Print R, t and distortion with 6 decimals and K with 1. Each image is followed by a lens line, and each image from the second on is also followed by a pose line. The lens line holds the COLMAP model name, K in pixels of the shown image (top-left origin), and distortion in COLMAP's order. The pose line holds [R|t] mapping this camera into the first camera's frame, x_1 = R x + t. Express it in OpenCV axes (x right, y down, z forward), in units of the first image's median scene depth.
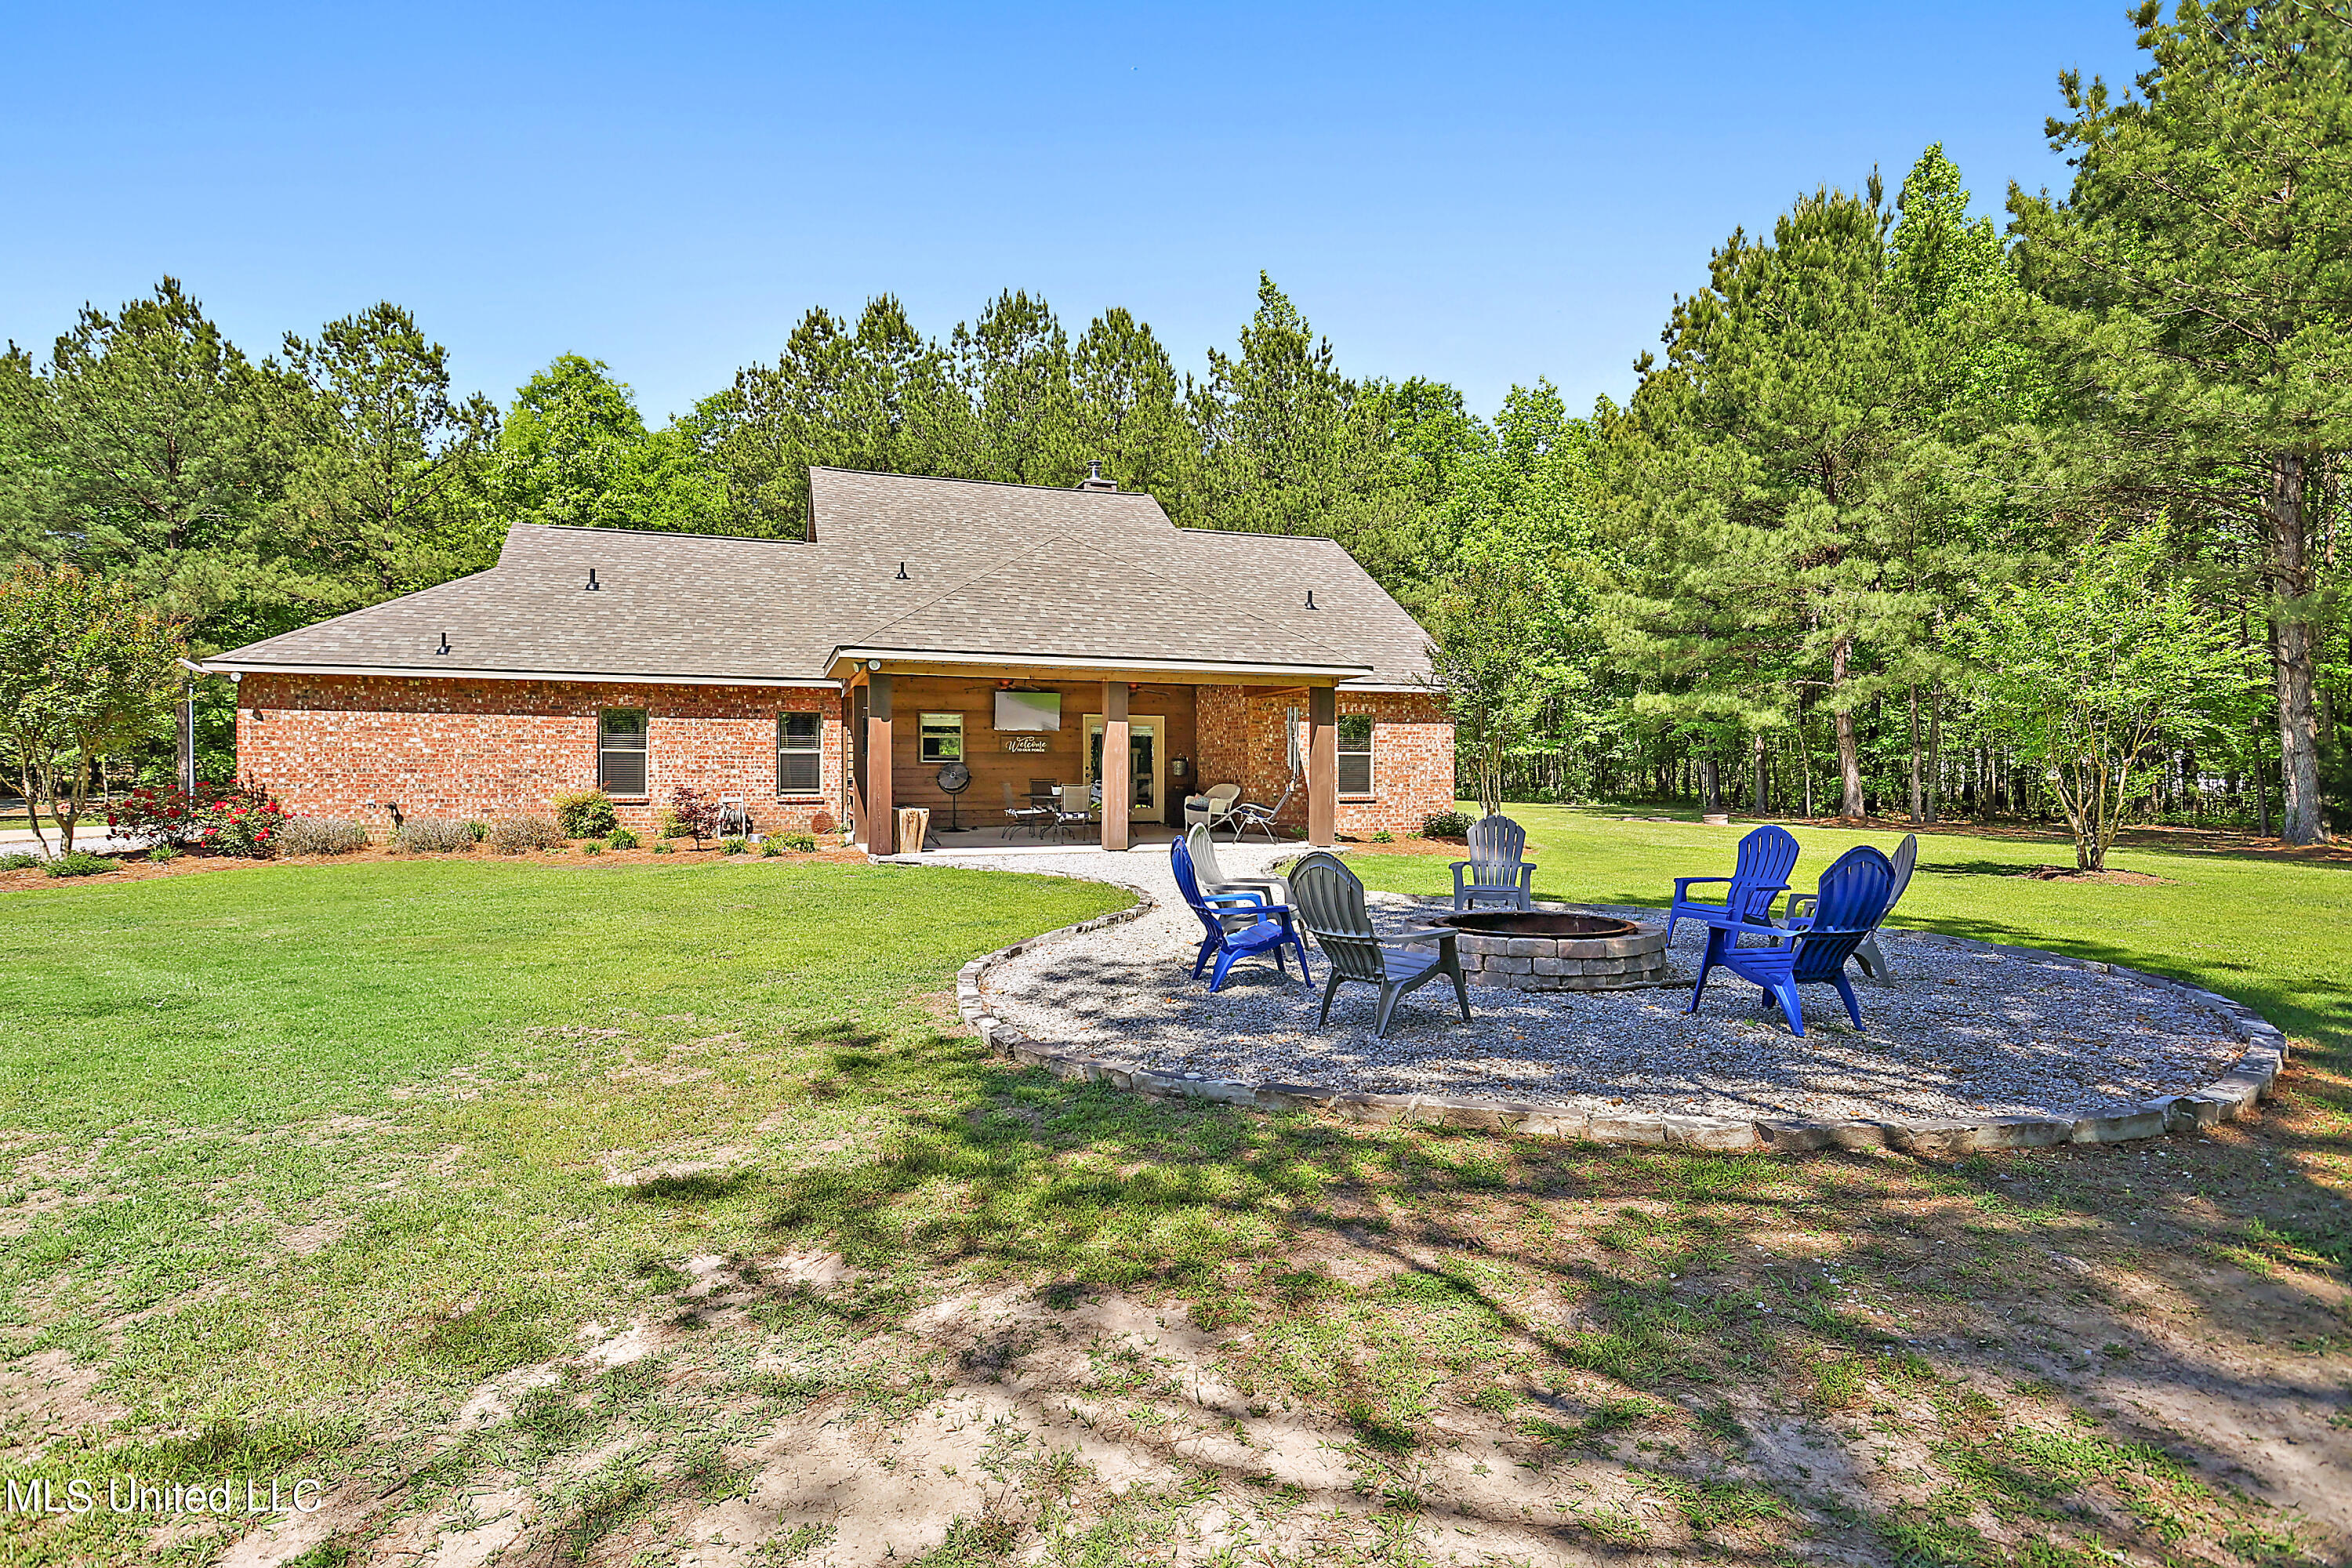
lens RADIAL K [[1173.6, 0, 1163.1], [0, 1173.6, 782.1], [0, 0, 1]] dist [-0.006273, 0.004587]
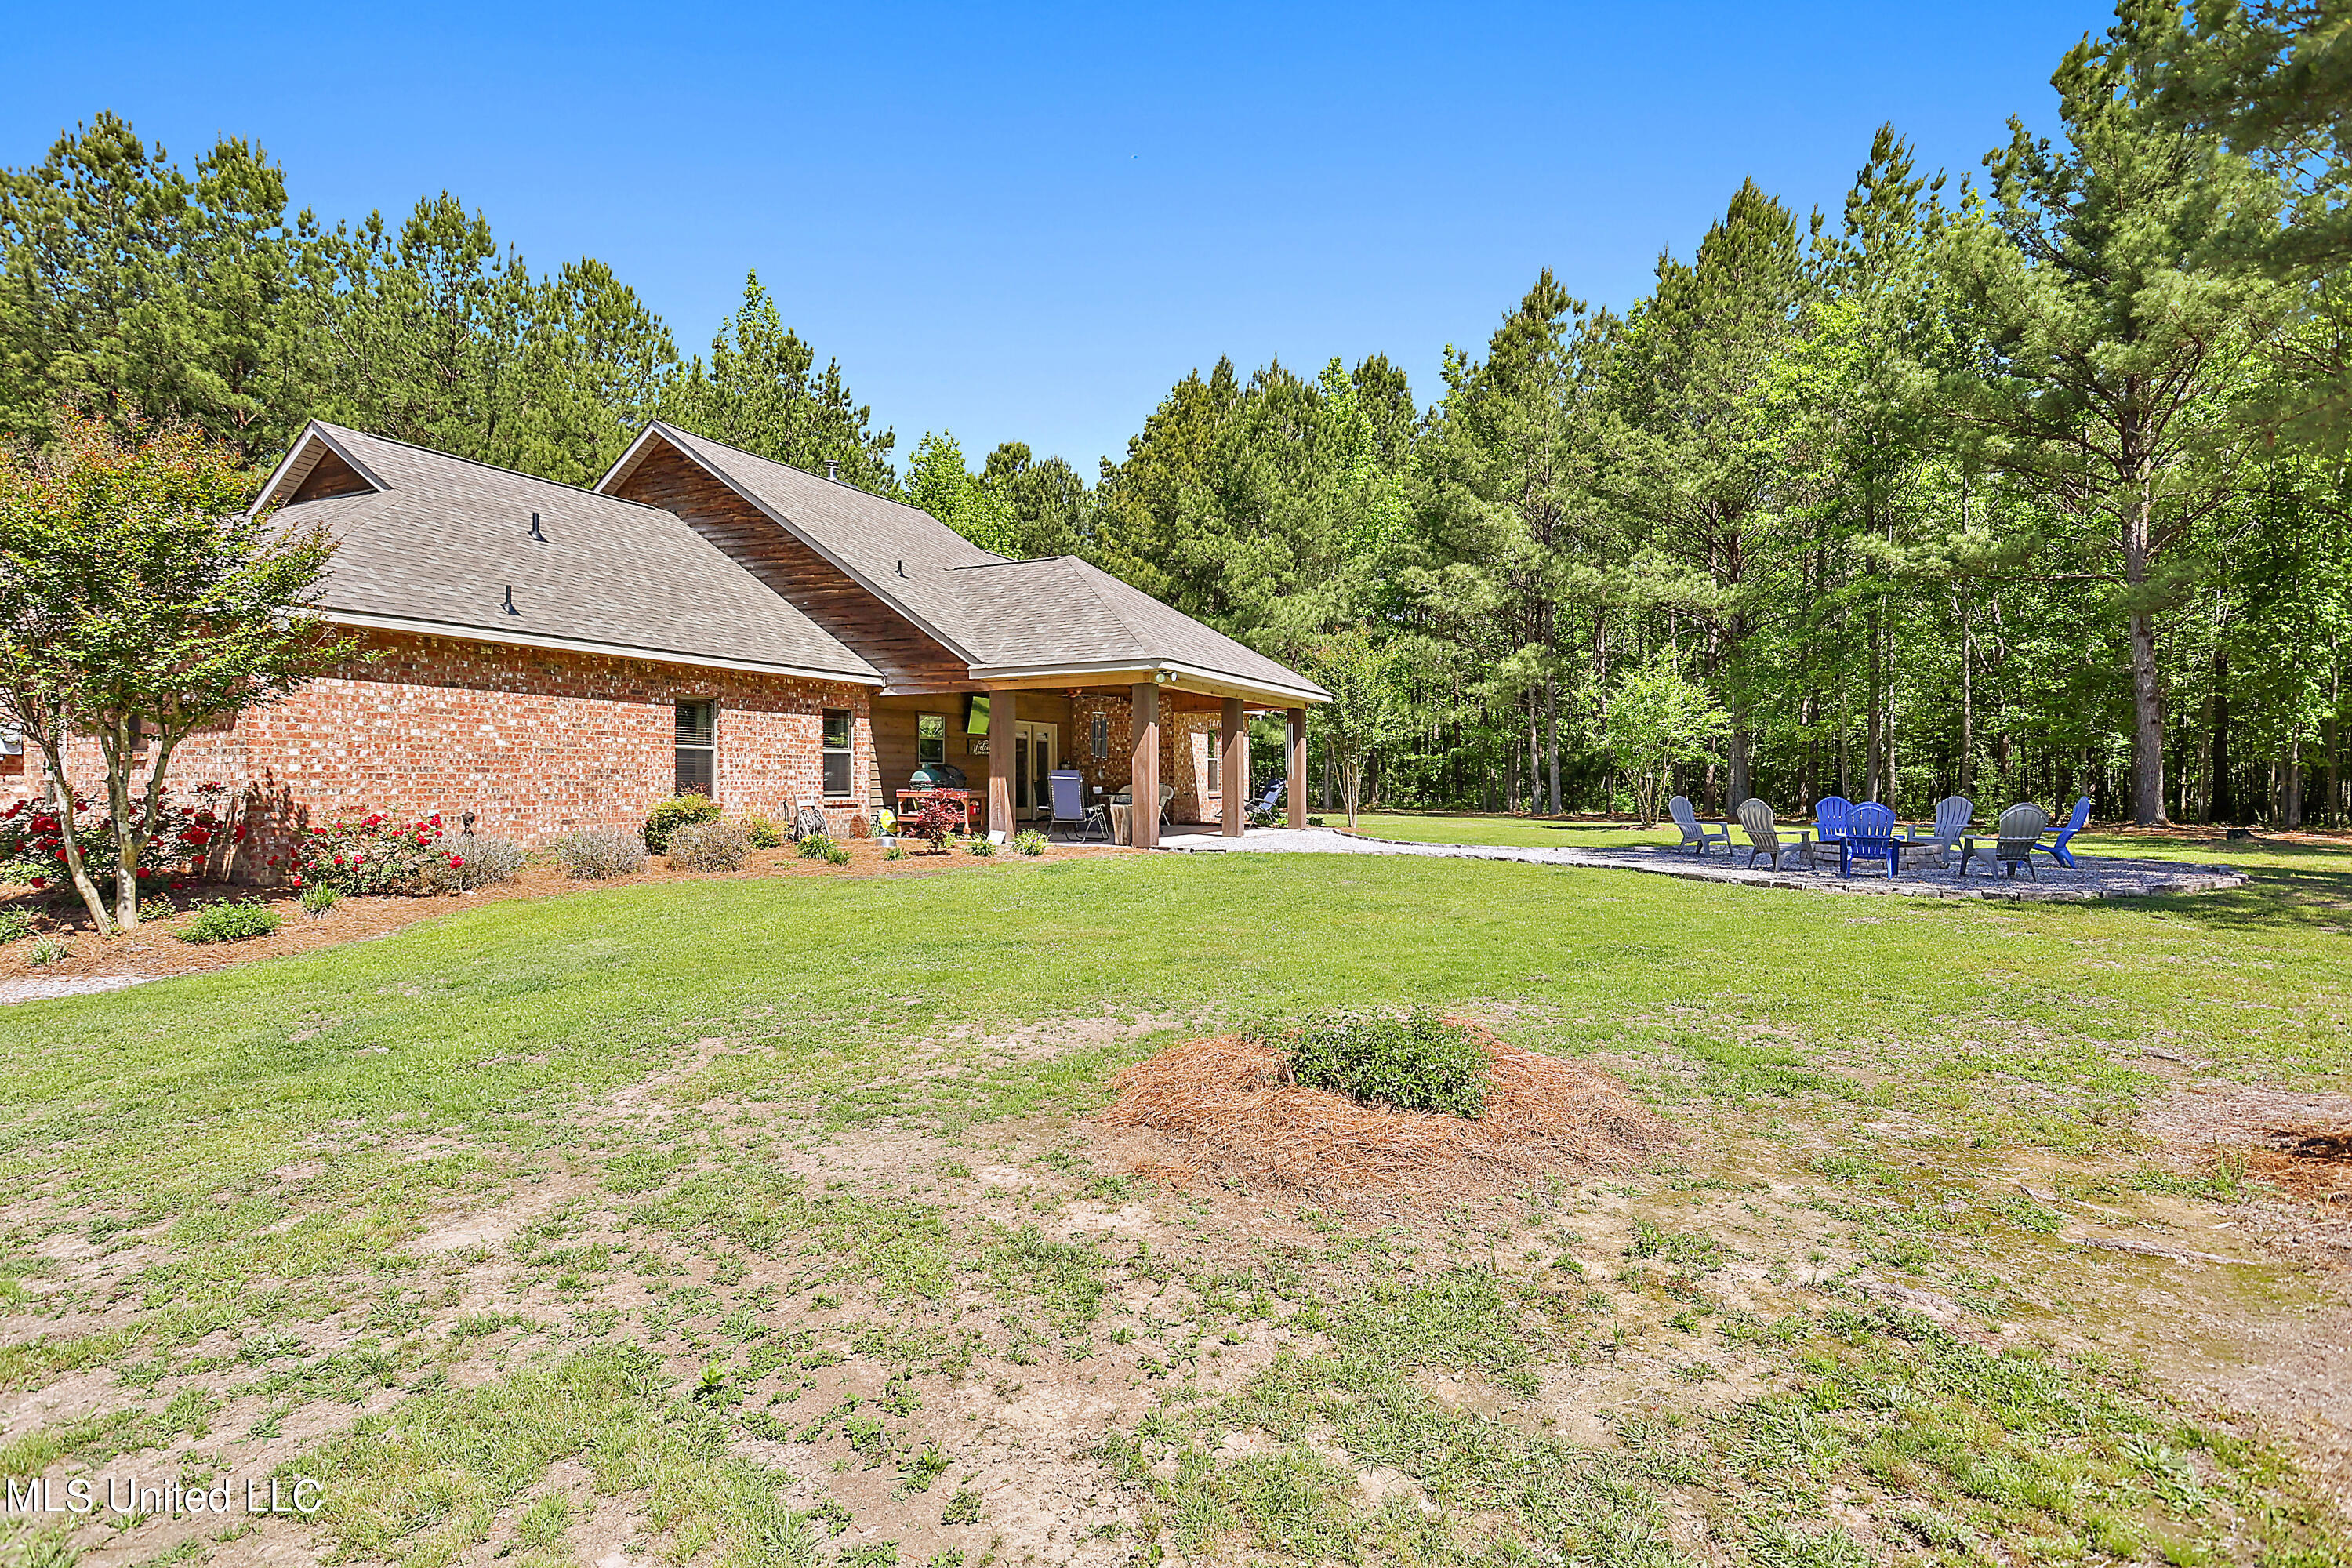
lens RADIAL K [[1125.3, 0, 1180.4], [0, 1125.3, 778.3], [0, 0, 1]] dist [-0.003181, 0.000011]
pose [[0.718528, -0.000635, 0.695498, -0.743410], [0.006153, 0.999966, -0.005444, 0.002148], [-0.695471, 0.008191, 0.718507, 0.172222]]
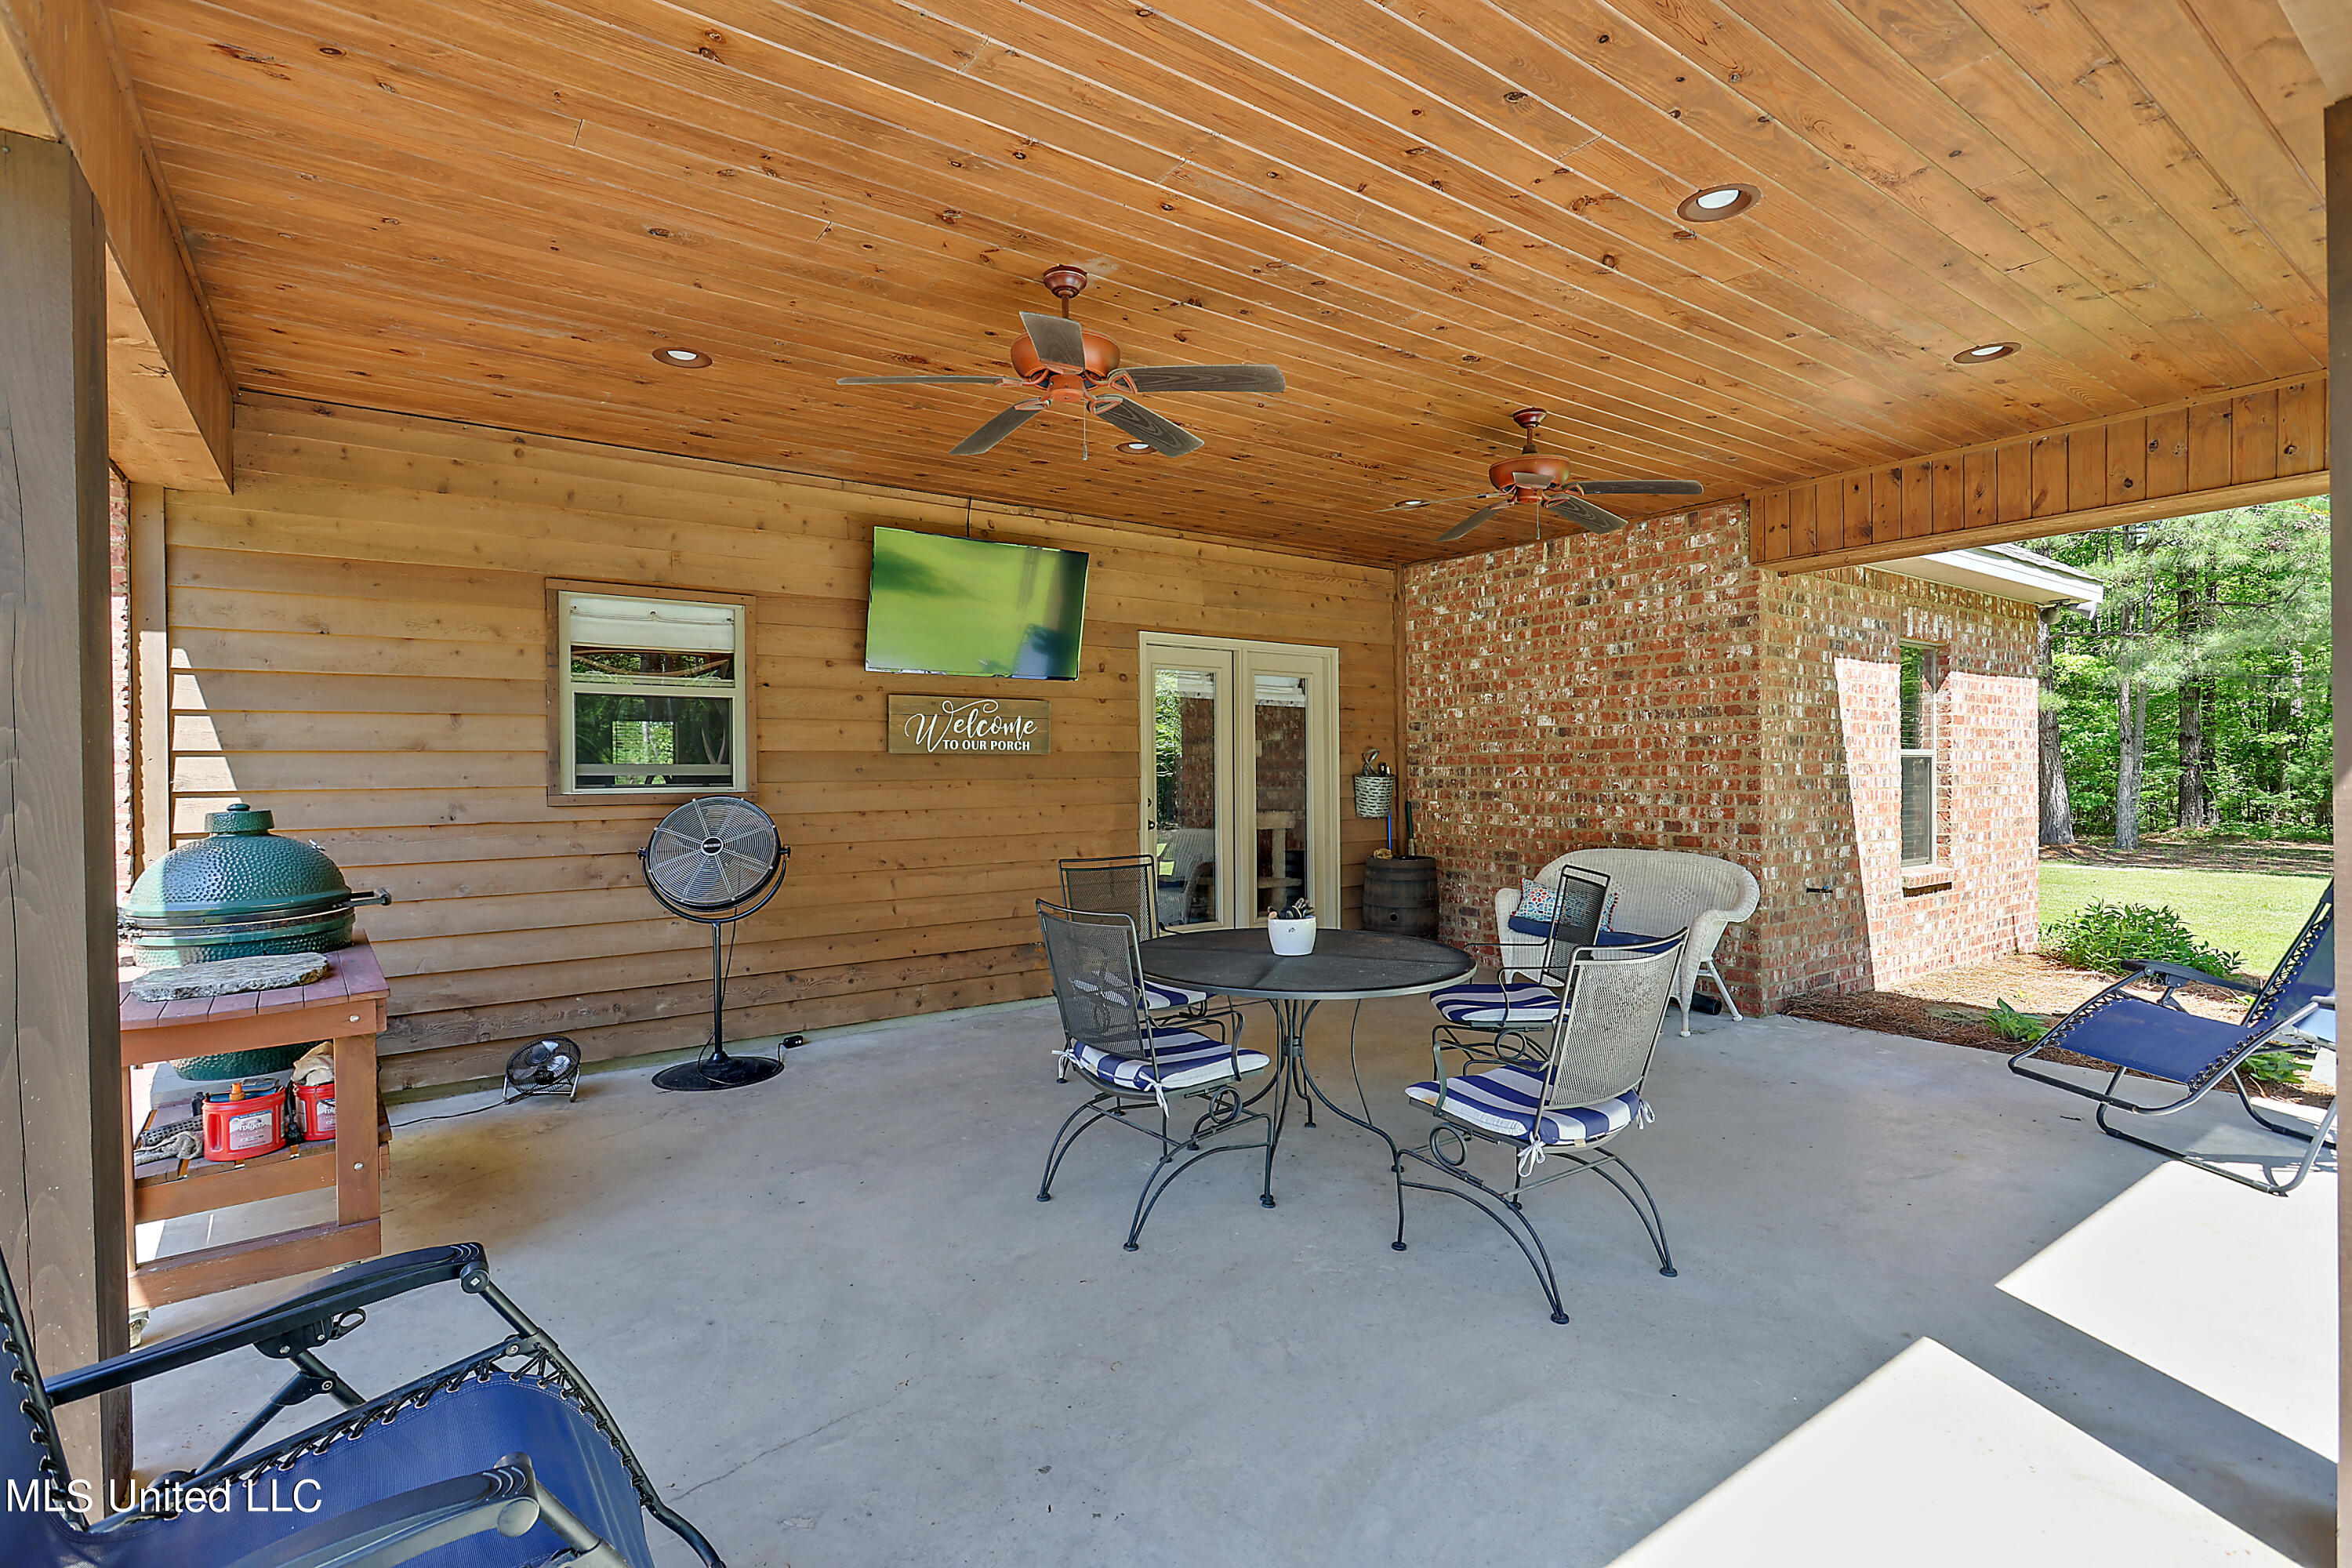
lens RADIAL K [[1125.3, 0, 1188.5], [0, 1125.3, 791.8], [0, 0, 1]] dist [-0.003181, 0.000011]
pose [[0.960361, -0.009352, 0.278601, -0.155771], [0.009802, 0.999952, -0.000222, -0.016242], [-0.278586, 0.002944, 0.960407, 0.782317]]
